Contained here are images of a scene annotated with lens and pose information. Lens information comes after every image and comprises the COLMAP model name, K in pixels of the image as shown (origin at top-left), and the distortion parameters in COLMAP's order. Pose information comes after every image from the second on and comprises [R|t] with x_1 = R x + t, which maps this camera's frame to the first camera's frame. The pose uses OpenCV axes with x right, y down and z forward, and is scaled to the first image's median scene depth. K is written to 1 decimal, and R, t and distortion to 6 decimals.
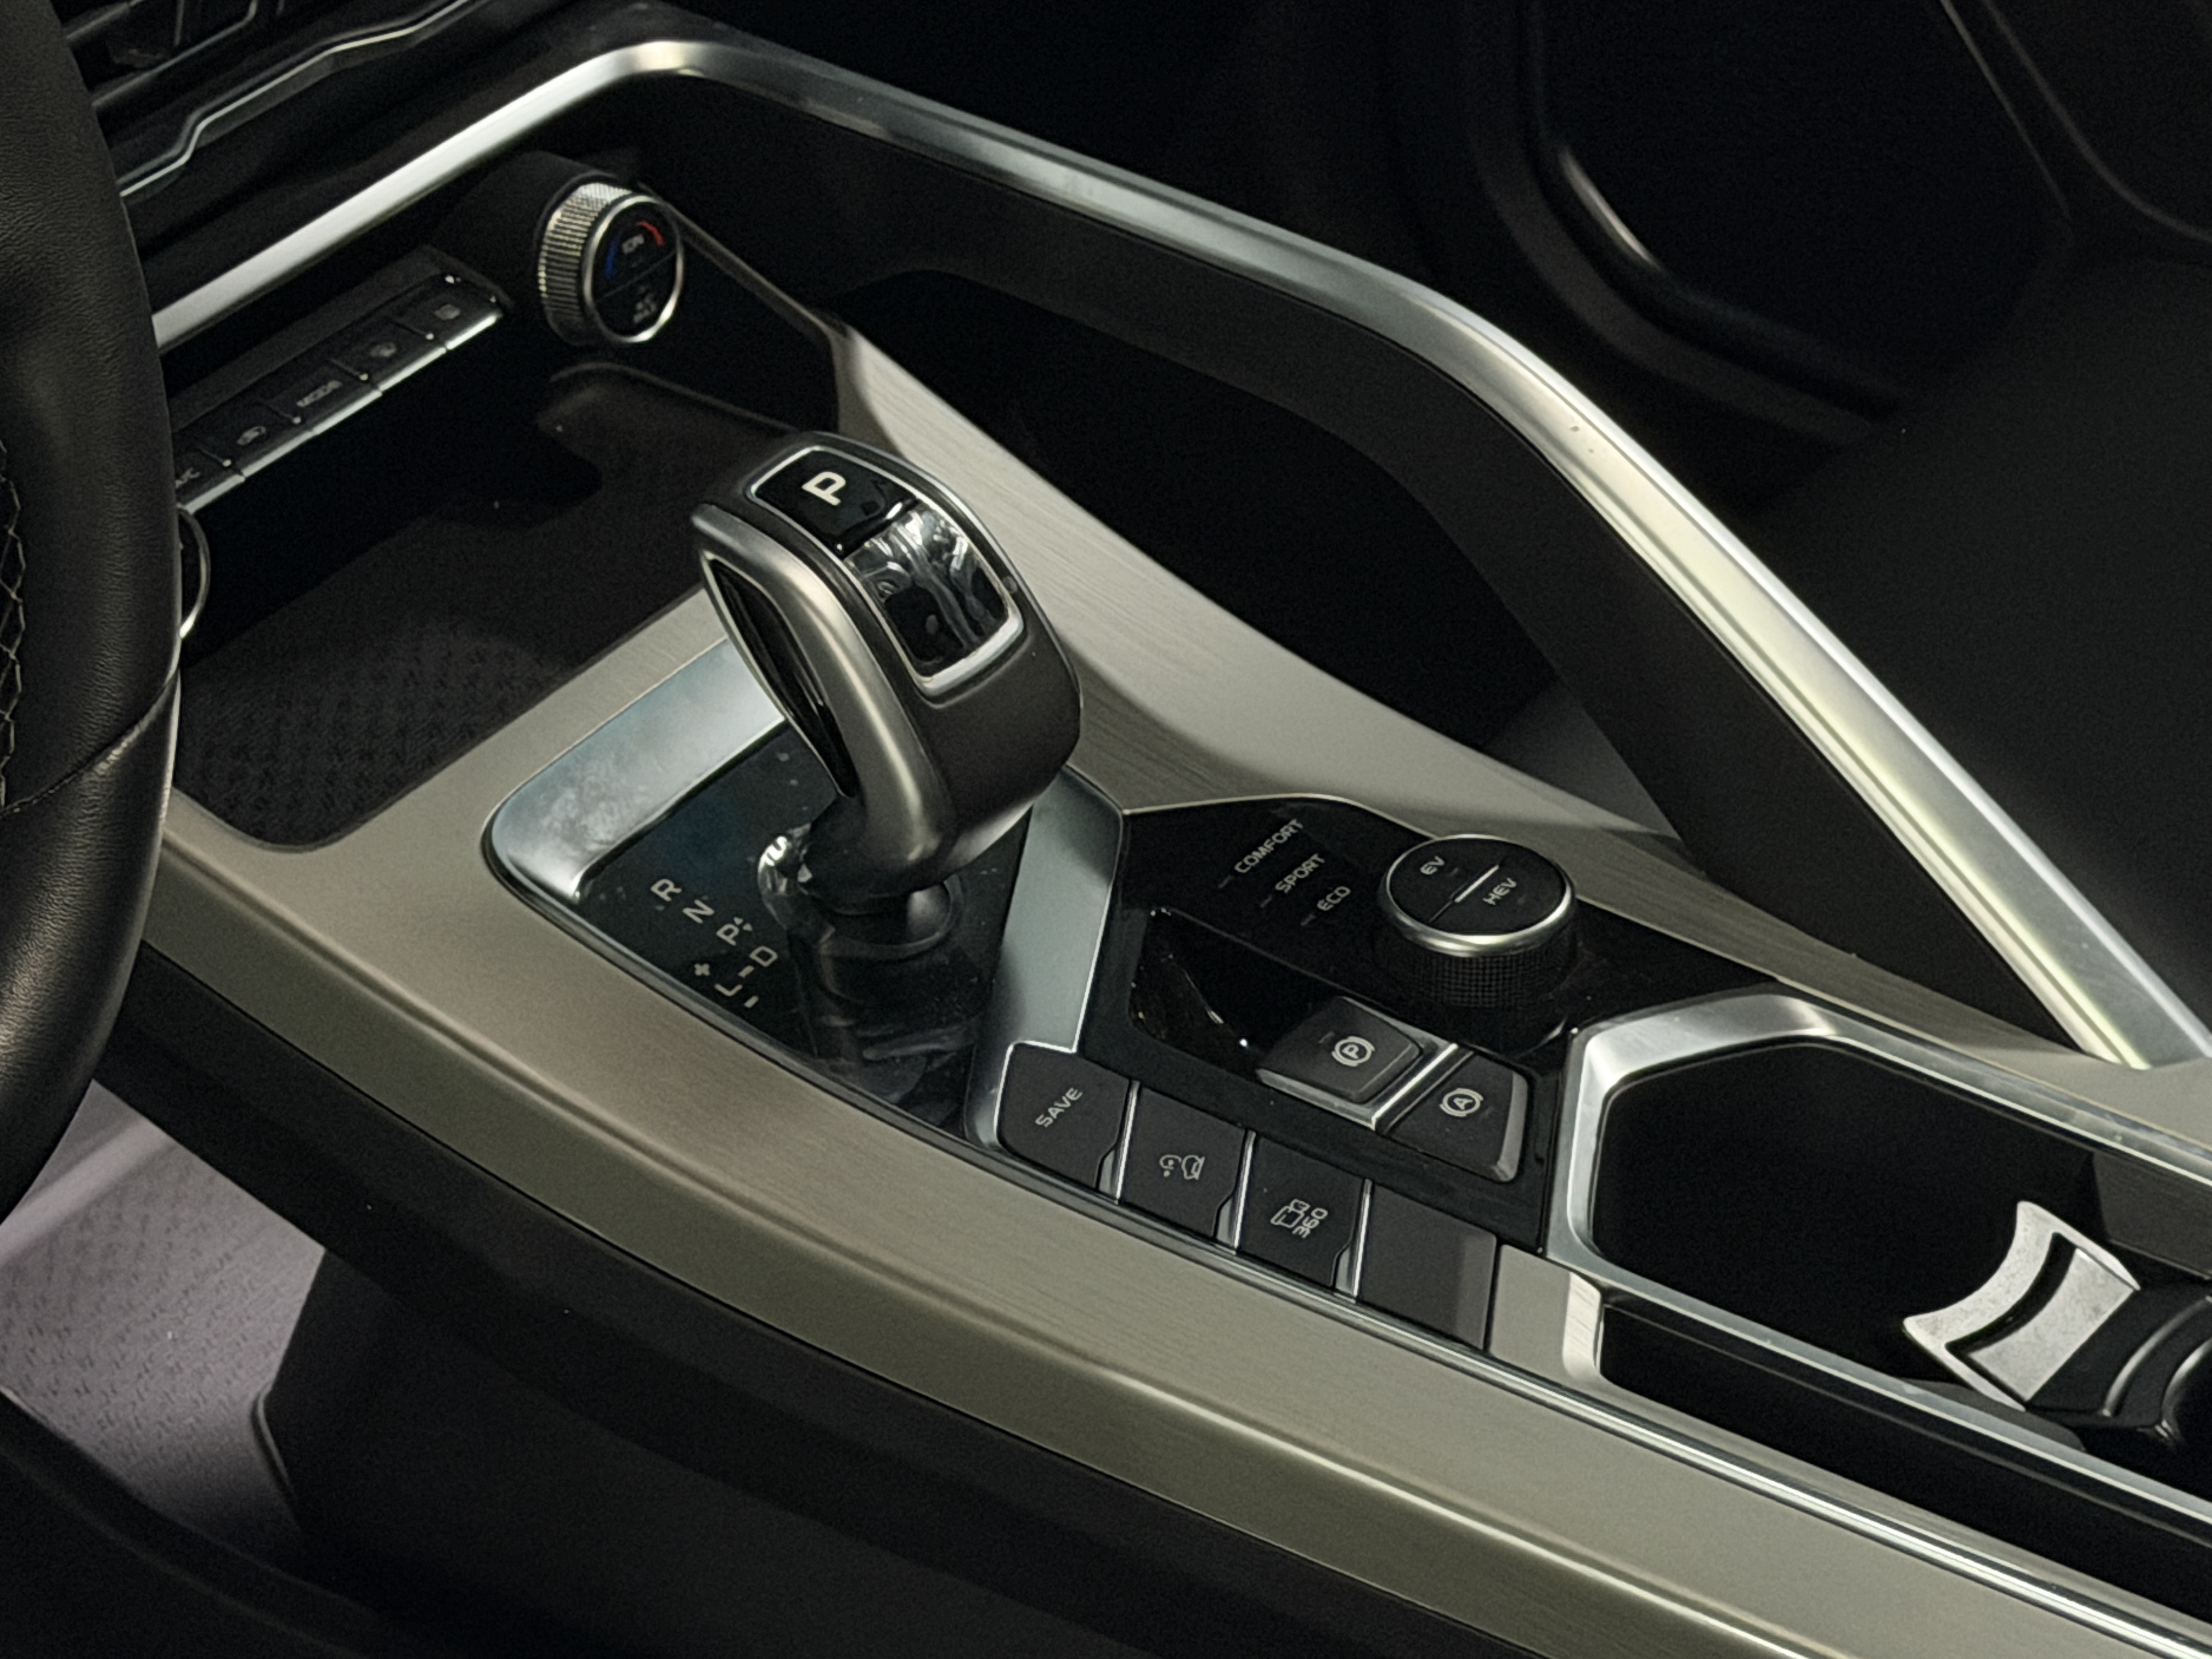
lens RADIAL K [[6641.5, 0, 1106.0], [0, 6641.5, 829.5], [0, 0, 1]] dist [-0.013431, 2.530009]
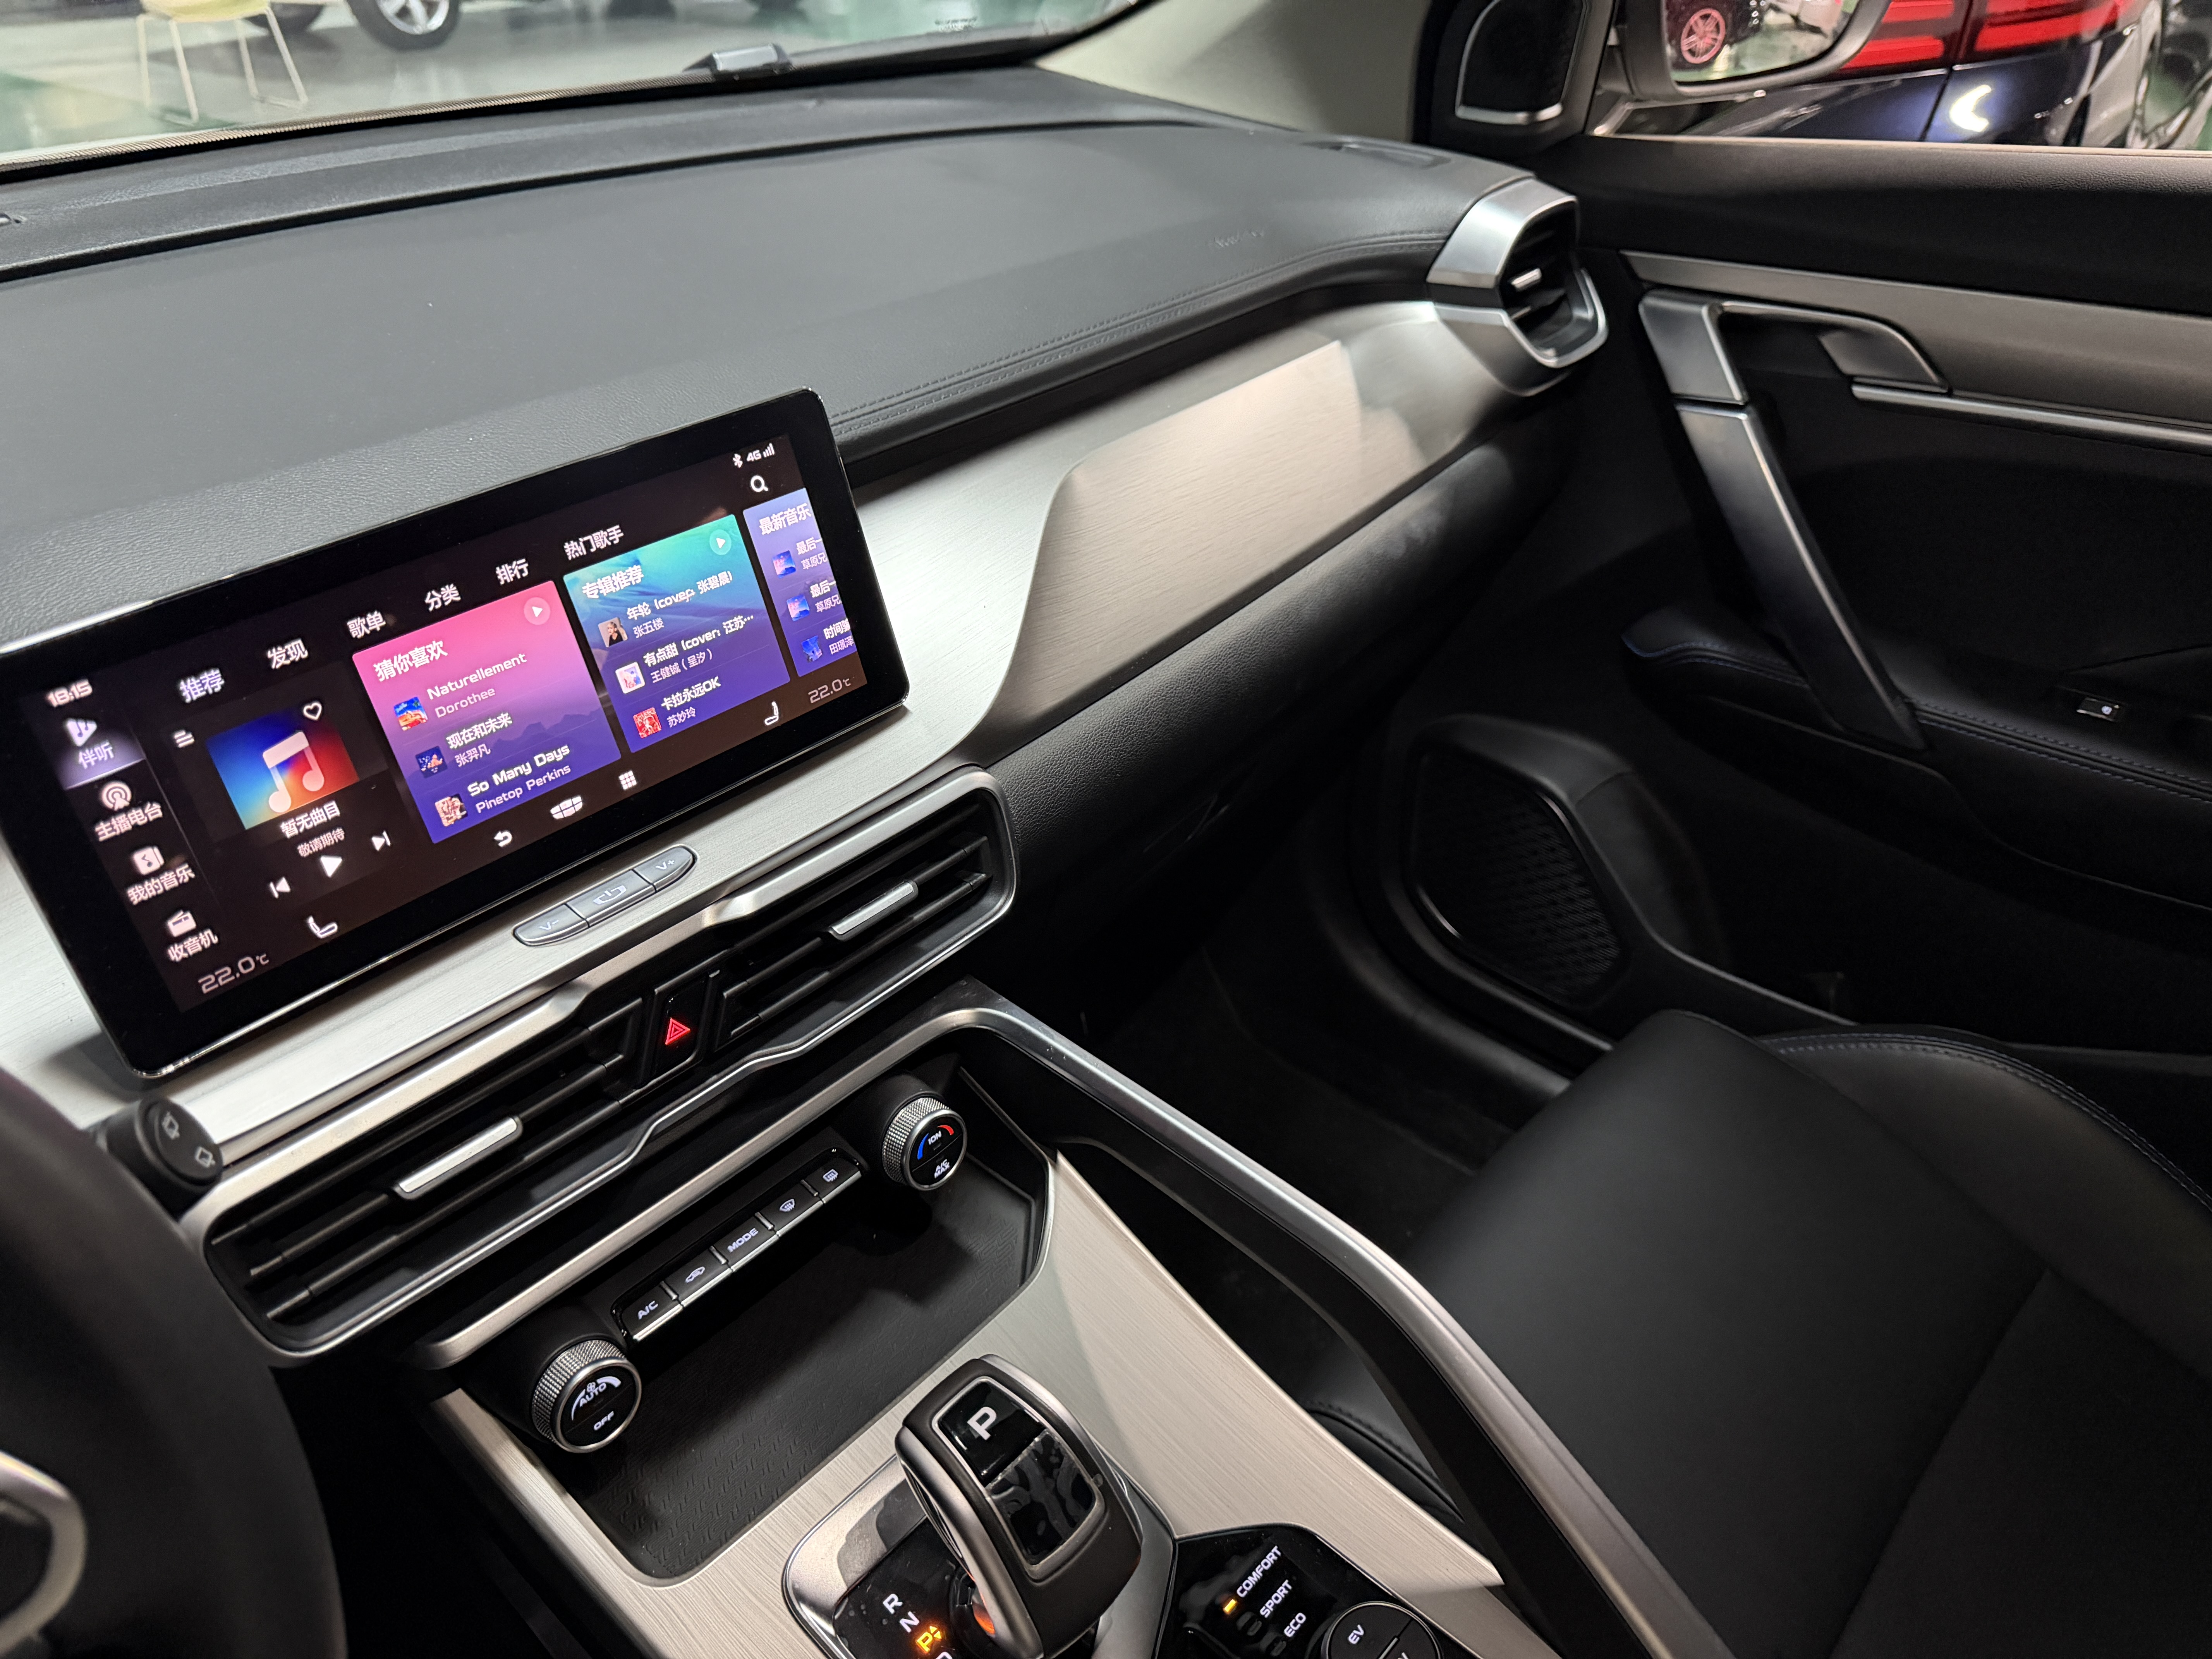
lens RADIAL K [[1854.0, 0, 1106.0], [0, 1854.0, 829.5], [0, 0, 1]] dist [0.036866, -0.001784]
pose [[0.994853, 0.053004, -0.086365, 0.017890], [-0.056450, 0.997684, -0.037958, -0.176309], [0.084153, 0.042638, 0.995540, 0.549840]]
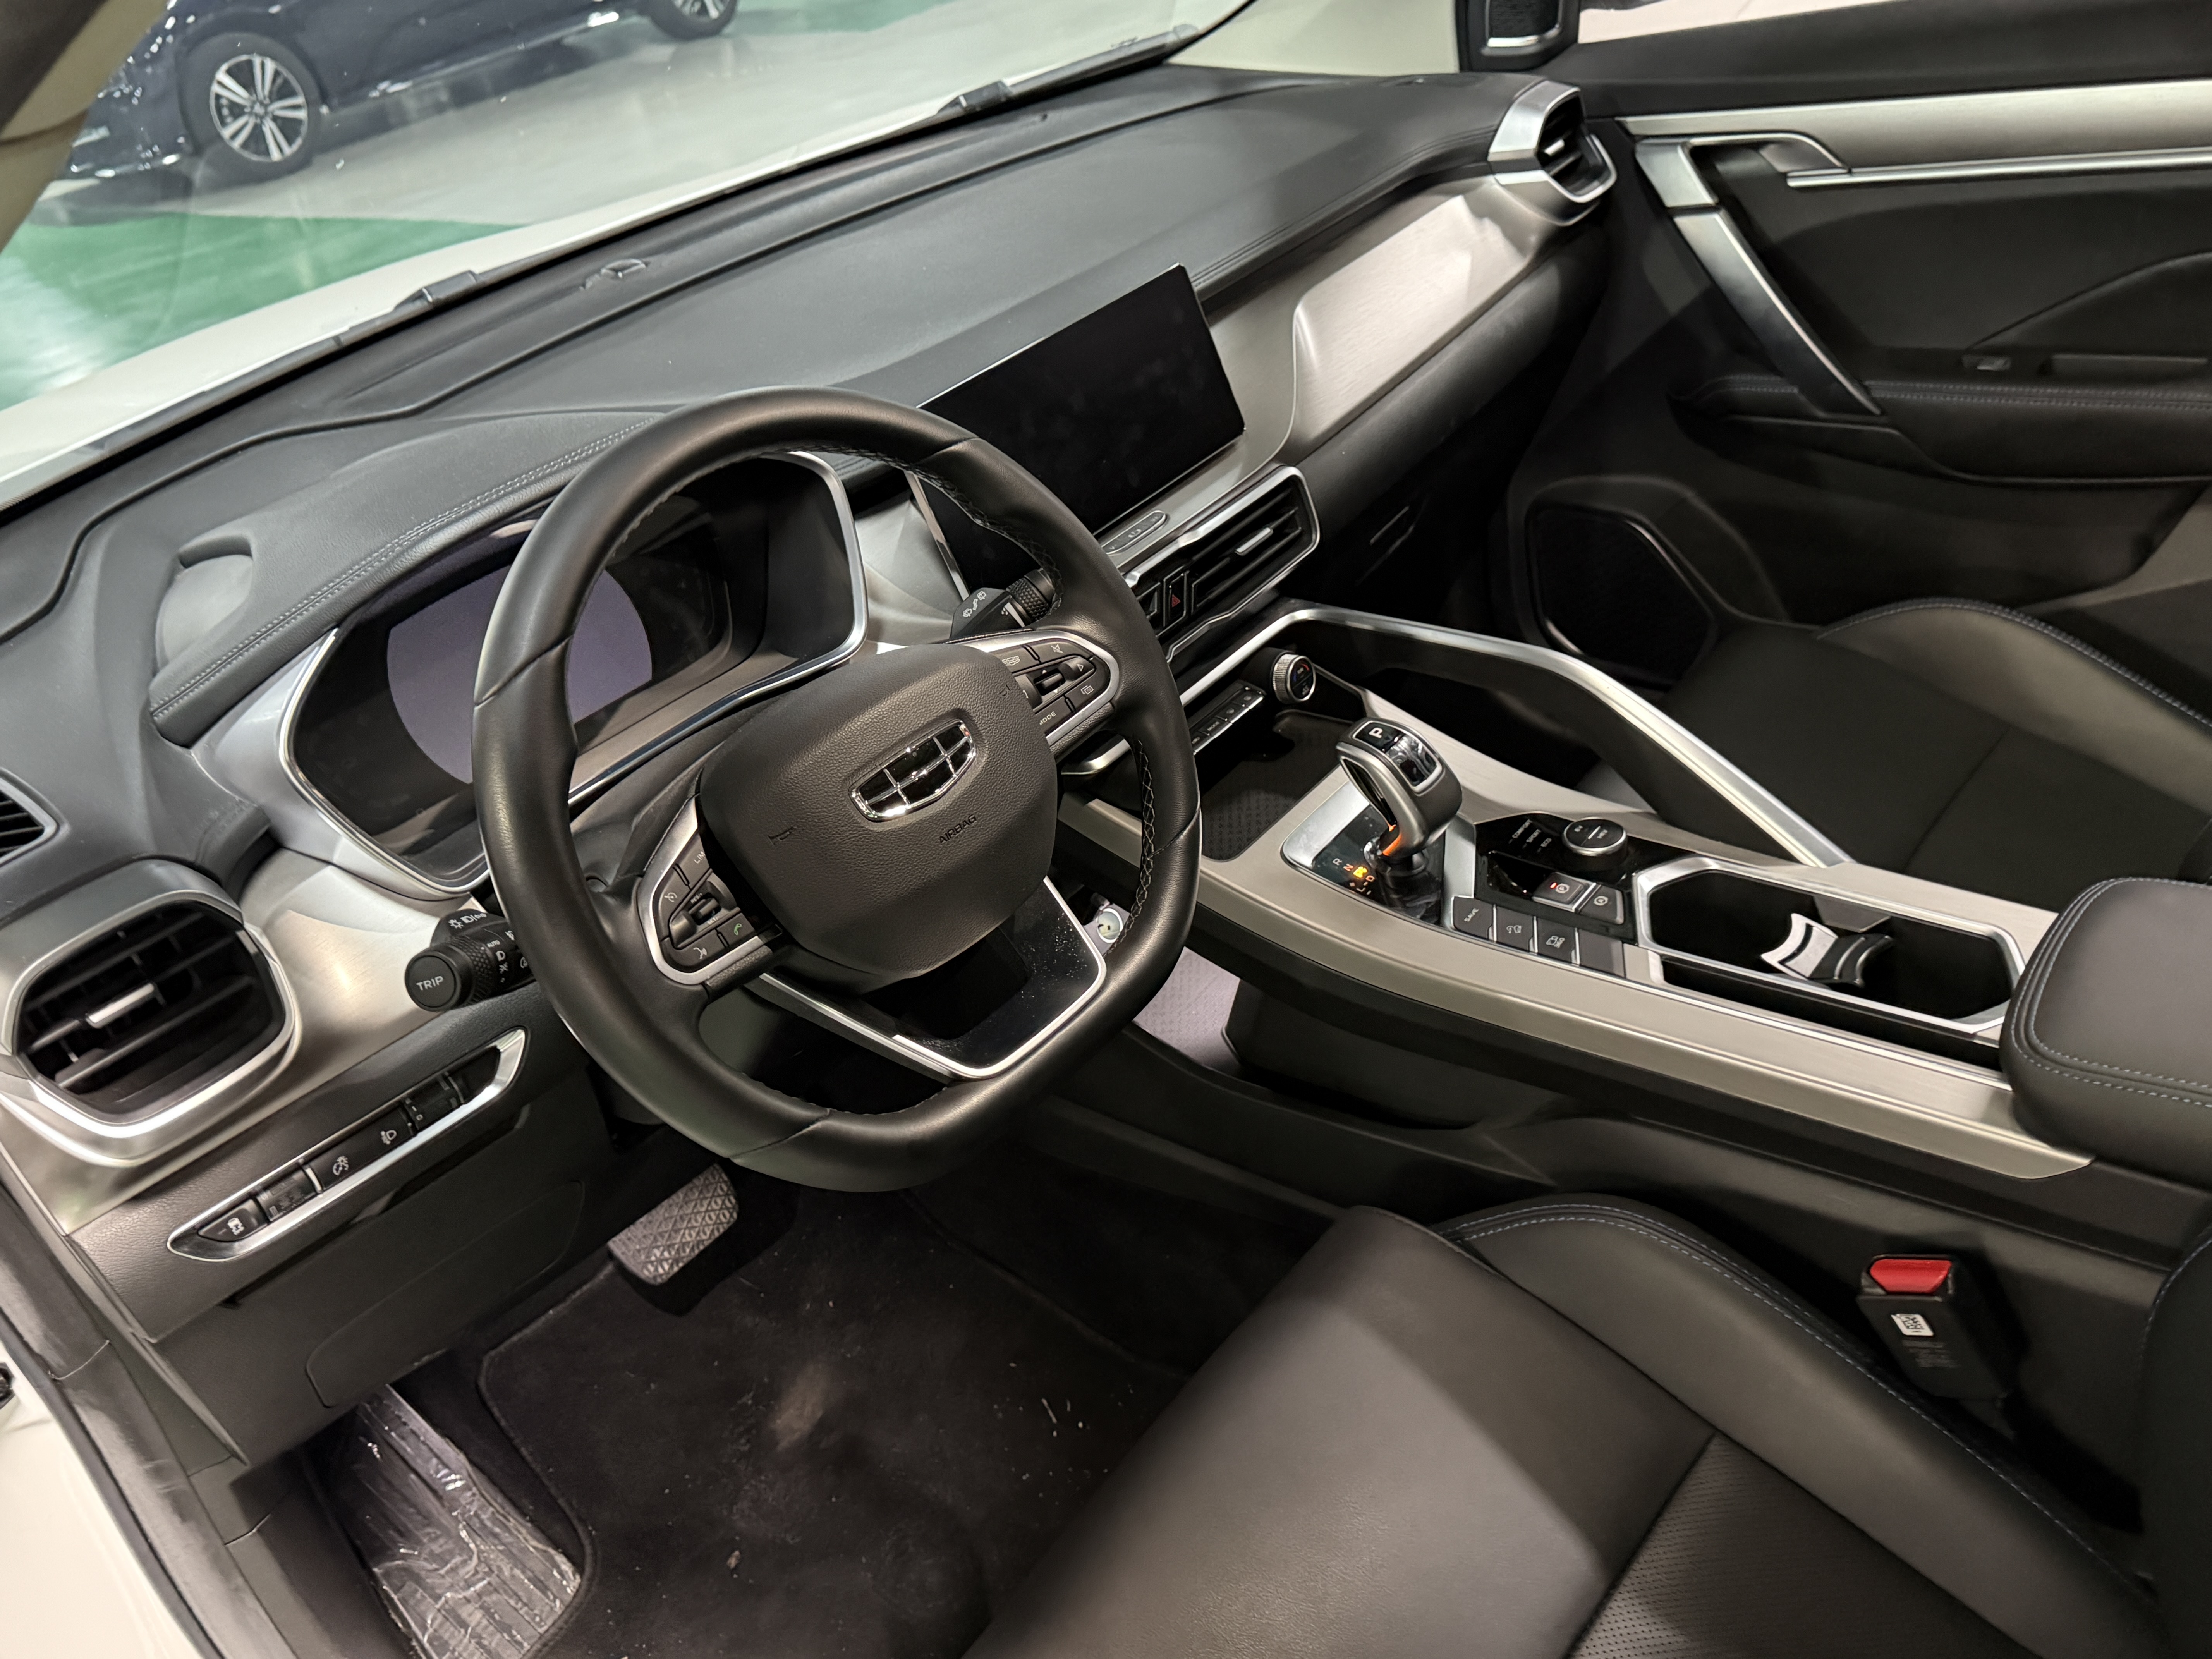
lens RADIAL K [[1823.7, 0, 1106.0], [0, 1823.7, 829.5], [0, 0, 1]] dist [0.096840, -0.246695]
pose [[0.982526, -0.107499, -0.151941, -0.041177], [0.104305, 0.994126, -0.028864, 0.007660], [0.154151, 0.012511, 0.987968, 0.093836]]
